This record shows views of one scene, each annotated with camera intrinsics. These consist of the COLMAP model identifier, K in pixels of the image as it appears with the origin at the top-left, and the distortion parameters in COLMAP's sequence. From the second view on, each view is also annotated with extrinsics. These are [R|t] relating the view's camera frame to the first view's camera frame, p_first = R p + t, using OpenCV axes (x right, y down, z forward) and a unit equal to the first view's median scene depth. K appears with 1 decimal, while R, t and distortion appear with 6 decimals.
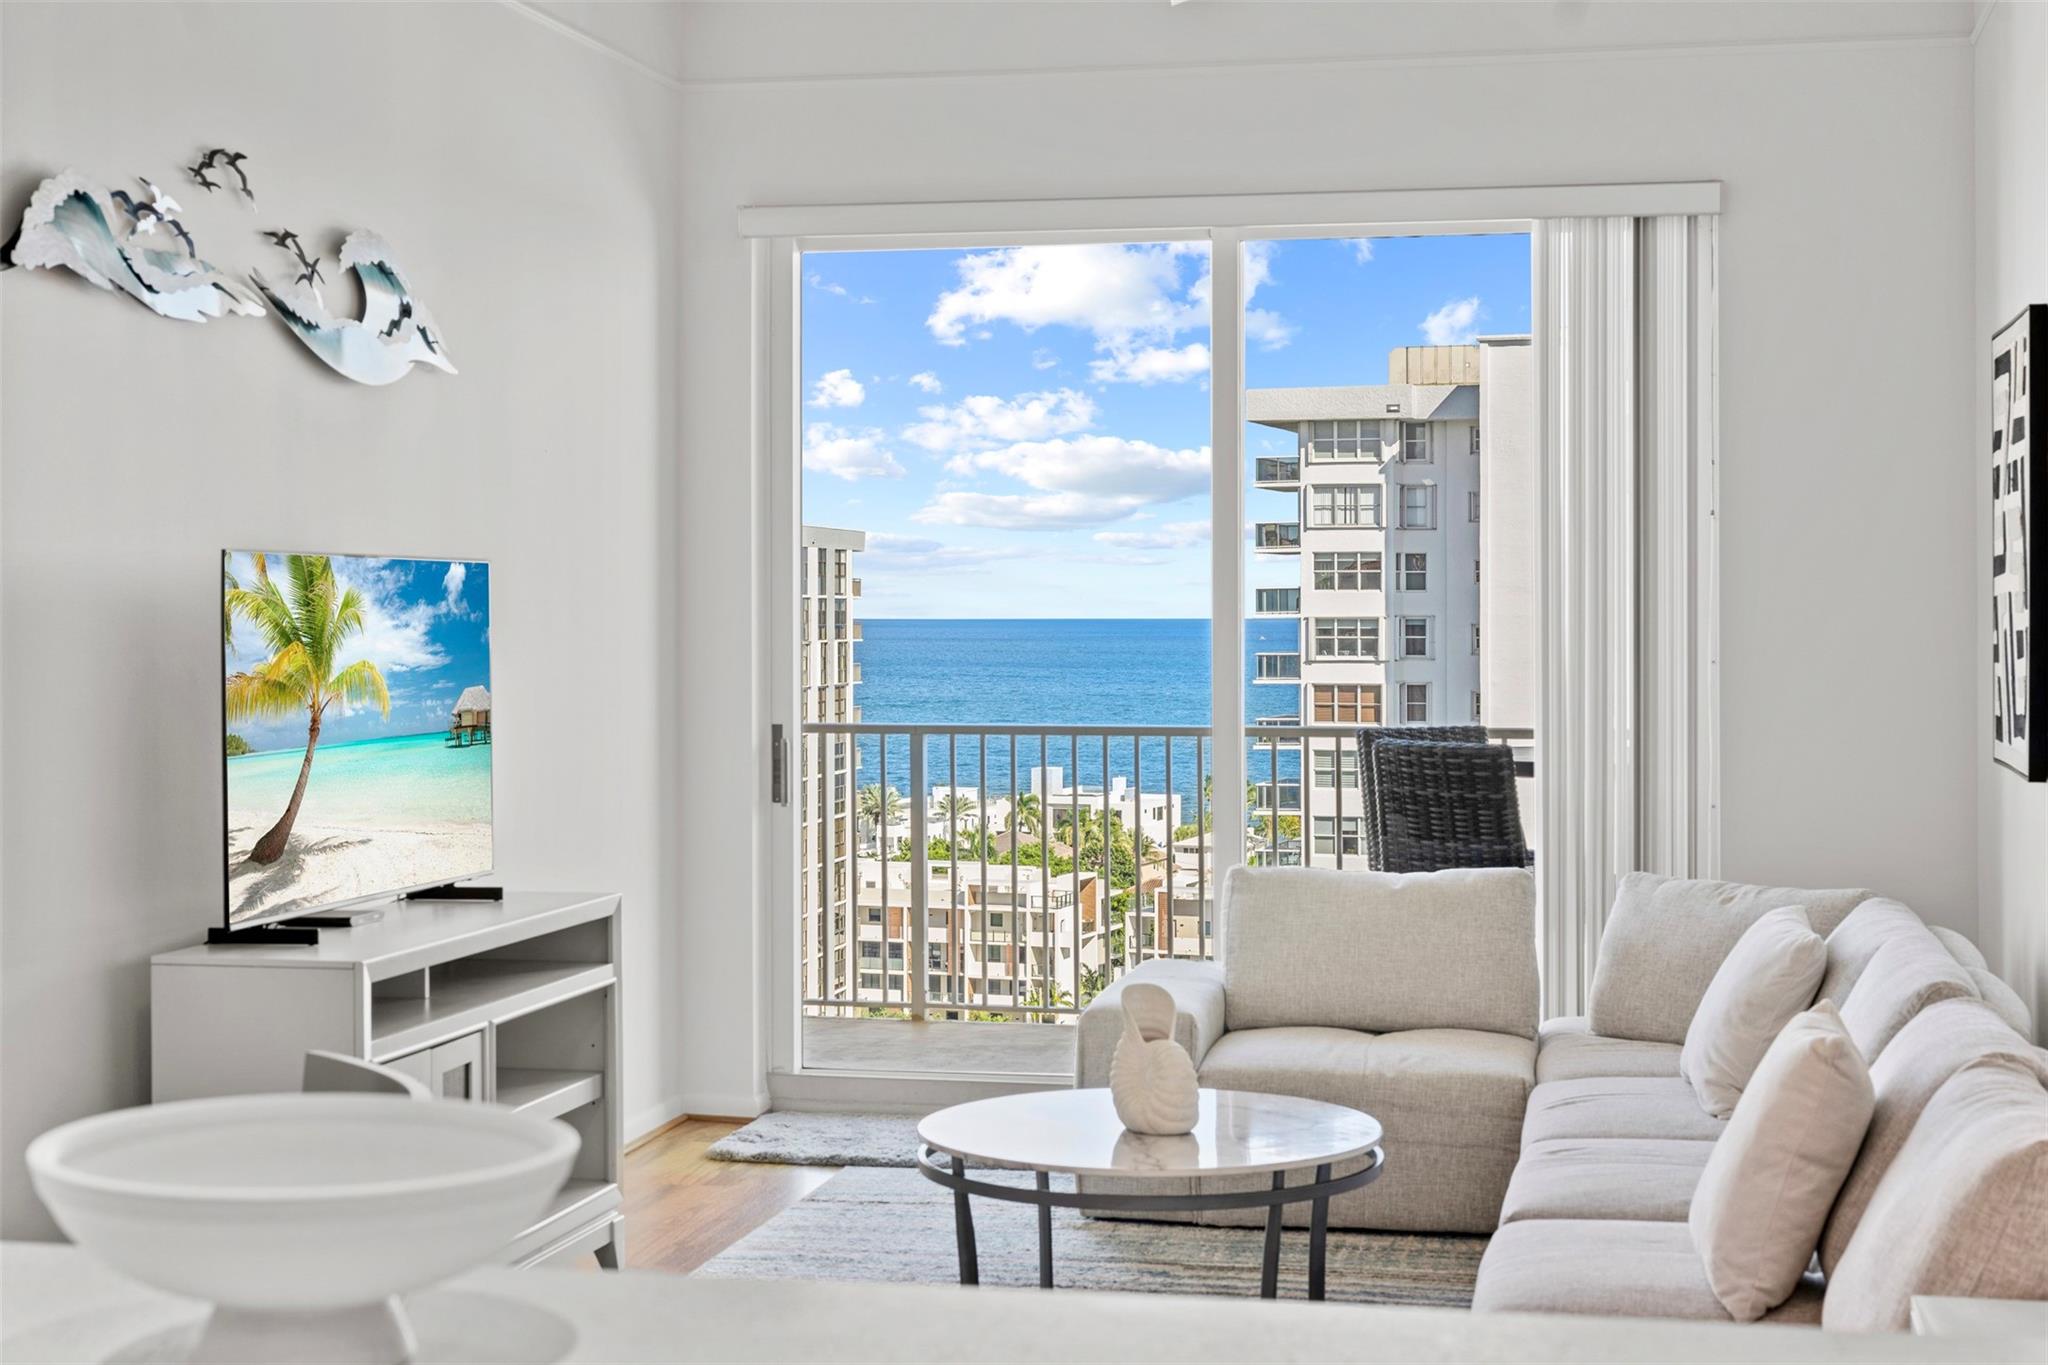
lens RADIAL K [[2977.2, 0, 1037.8], [0, 2977.2, 662.0], [0, 0, 1]] dist [0.015789, 0.000000]
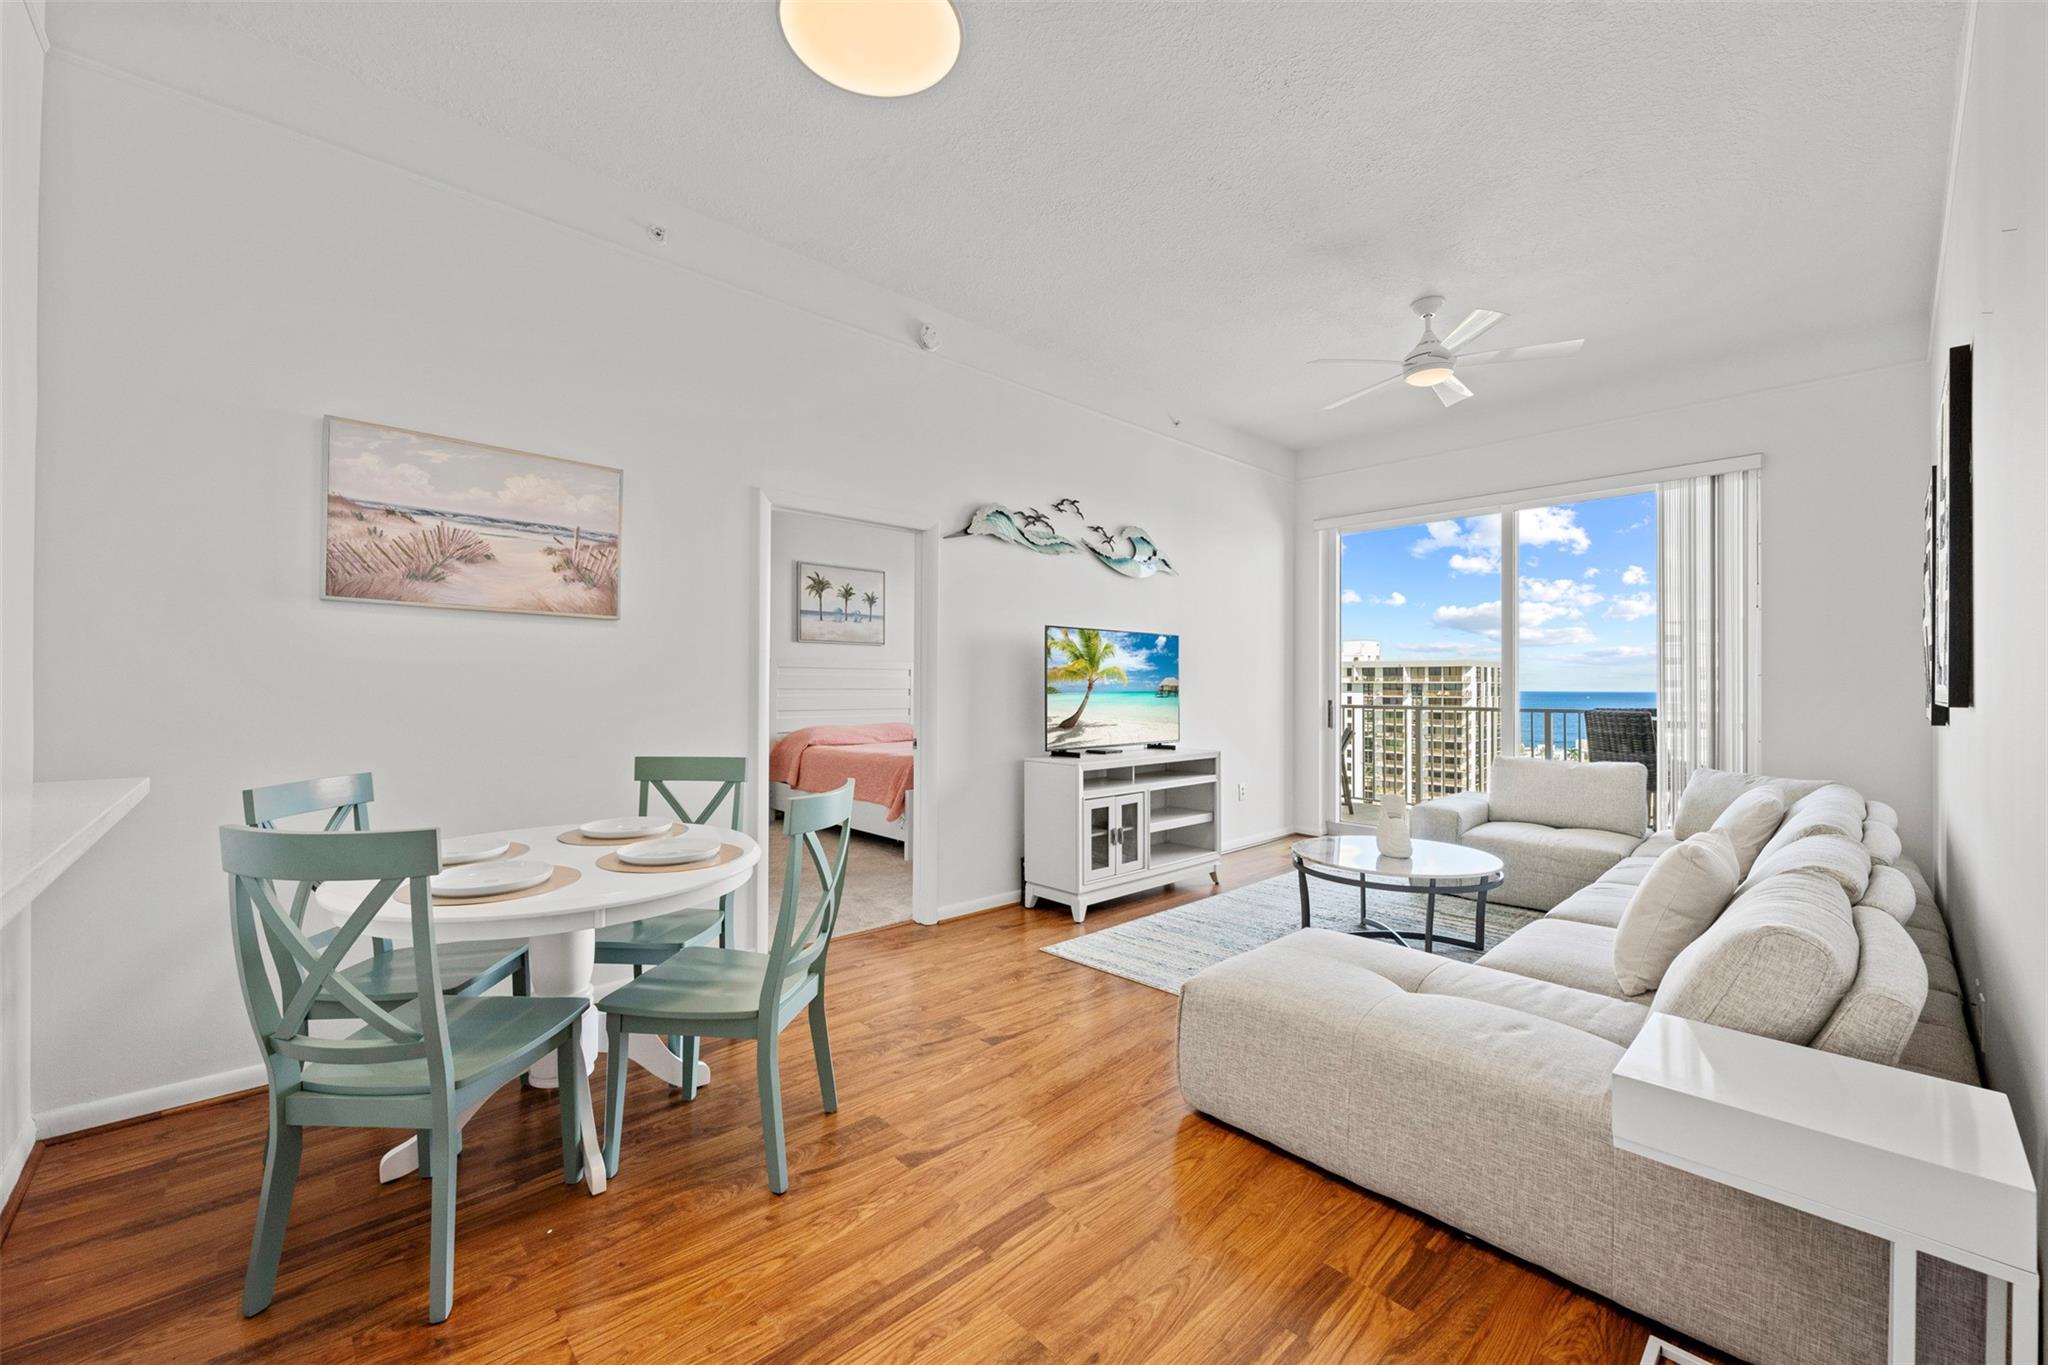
lens RADIAL K [[810.6, 0, 1029.5], [0, 810.6, 686.4], [0, 0, 1]] dist [0.009487, -0.000509]
pose [[0.829965, 0.004673, -0.557796, 0.145716], [-0.013045, 0.999854, -0.011034, 0.028037], [0.557663, 0.016434, 0.829905, 0.256445]]
